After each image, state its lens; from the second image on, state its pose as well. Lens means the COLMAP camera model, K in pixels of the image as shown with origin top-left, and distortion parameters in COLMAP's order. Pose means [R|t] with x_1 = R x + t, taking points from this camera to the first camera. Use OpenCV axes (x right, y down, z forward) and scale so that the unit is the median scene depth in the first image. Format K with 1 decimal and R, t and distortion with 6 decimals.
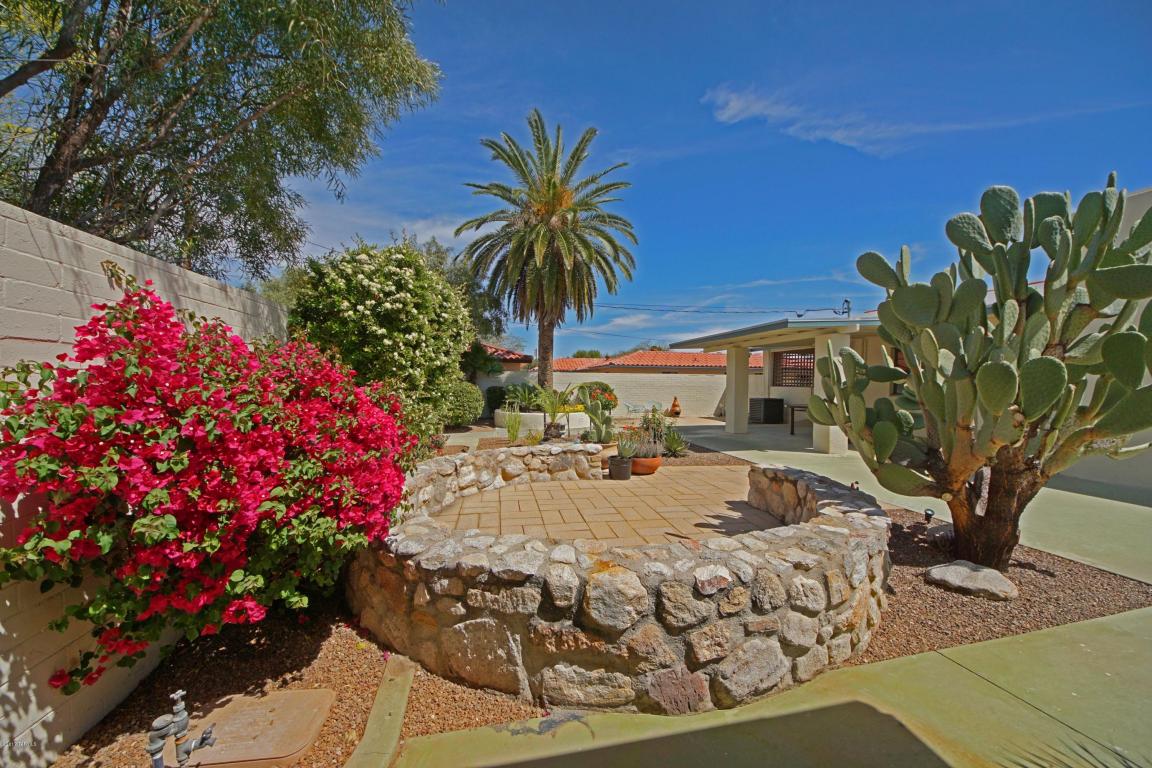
lens RADIAL K [[412.1, 0, 574.6], [0, 412.1, 385.7], [0, 0, 1]] dist [-0.014287, -0.003579]
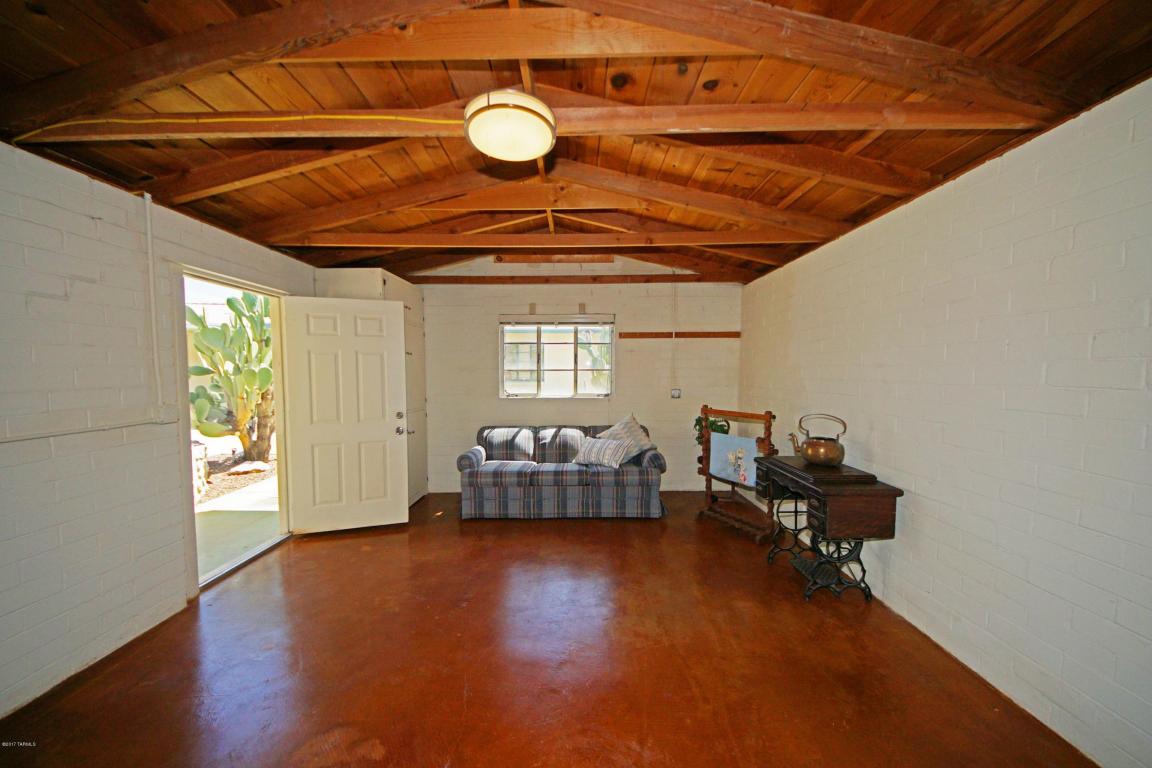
lens RADIAL K [[412.1, 0, 574.7], [0, 412.1, 391.3], [0, 0, 1]] dist [-0.014287, -0.003579]
pose [[0.199377, -0.063709, 0.977850, -0.746645], [0.018170, 0.997953, 0.061314, -0.028933], [-0.979754, 0.005543, 0.200127, -1.099808]]
